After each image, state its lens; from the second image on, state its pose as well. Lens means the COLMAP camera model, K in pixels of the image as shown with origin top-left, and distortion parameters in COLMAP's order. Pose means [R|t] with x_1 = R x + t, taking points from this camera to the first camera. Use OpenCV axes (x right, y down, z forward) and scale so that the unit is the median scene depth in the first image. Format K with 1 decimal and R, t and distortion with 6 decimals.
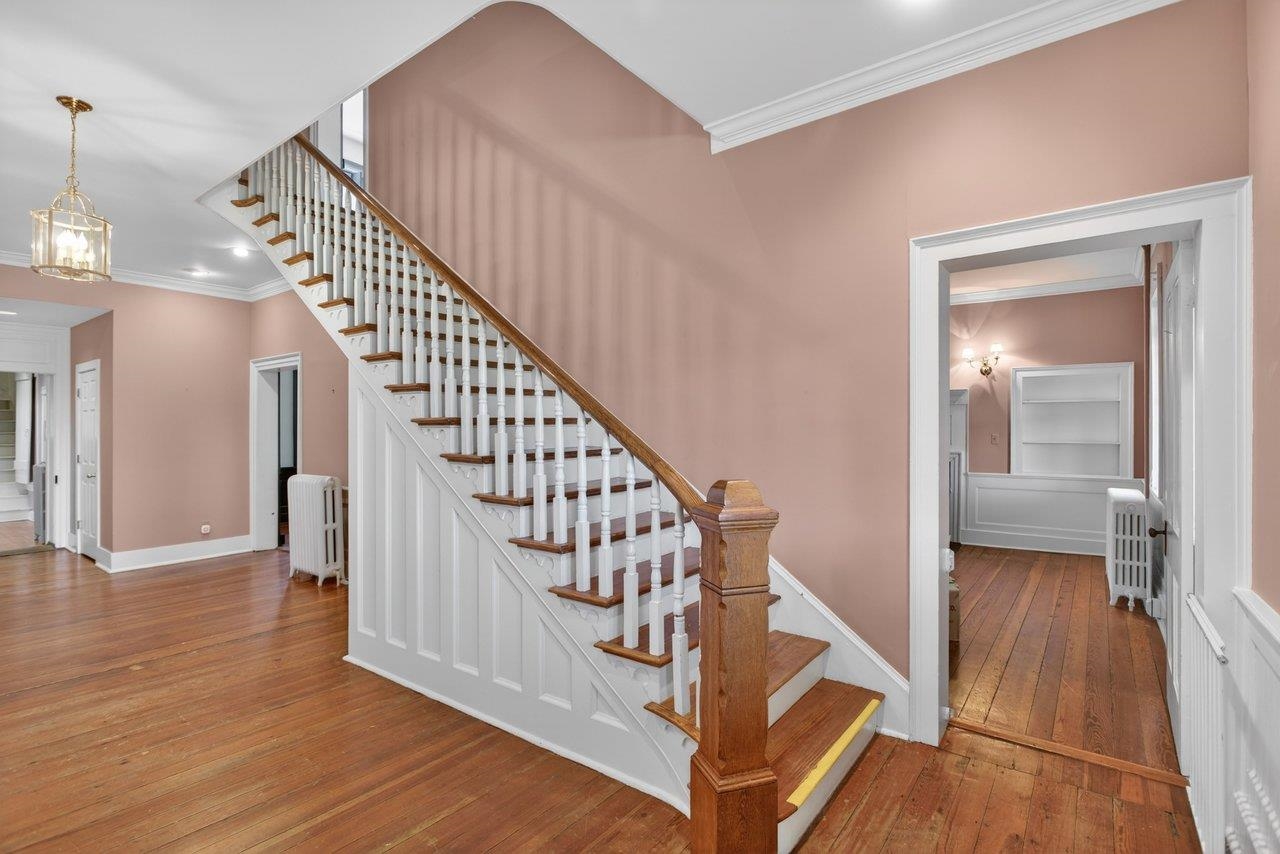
lens RADIAL K [[603.3, 0, 643.2], [0, 603.3, 425.5], [0, 0, 1]] dist [-0.010038, 0.001881]
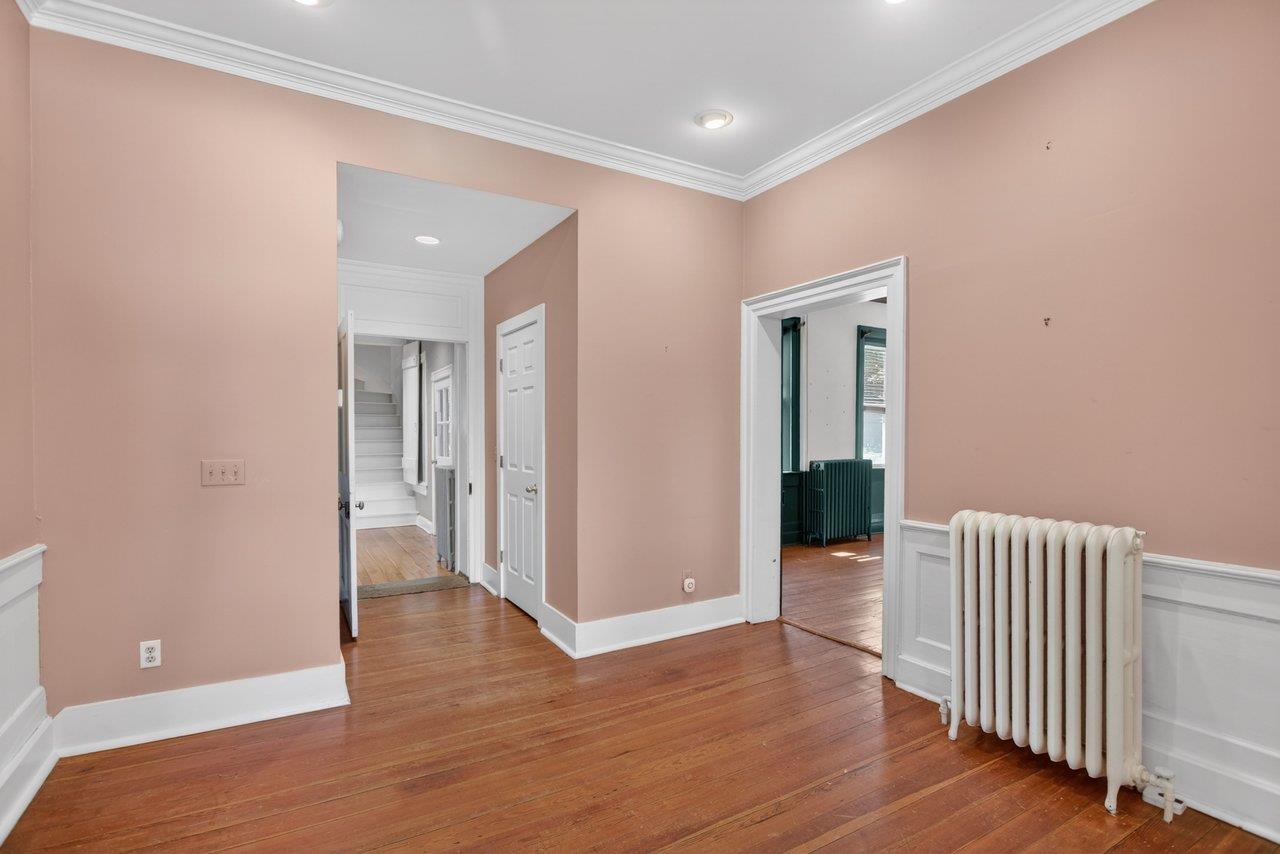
lens RADIAL K [[603.3, 0, 635.9], [0, 603.3, 431.4], [0, 0, 1]] dist [-0.010038, 0.001881]
pose [[0.924367, 0.005478, -0.381465, -0.531410], [-0.002358, 0.999960, 0.008646, 0.015793], [0.381497, -0.007093, 0.924343, 0.414245]]
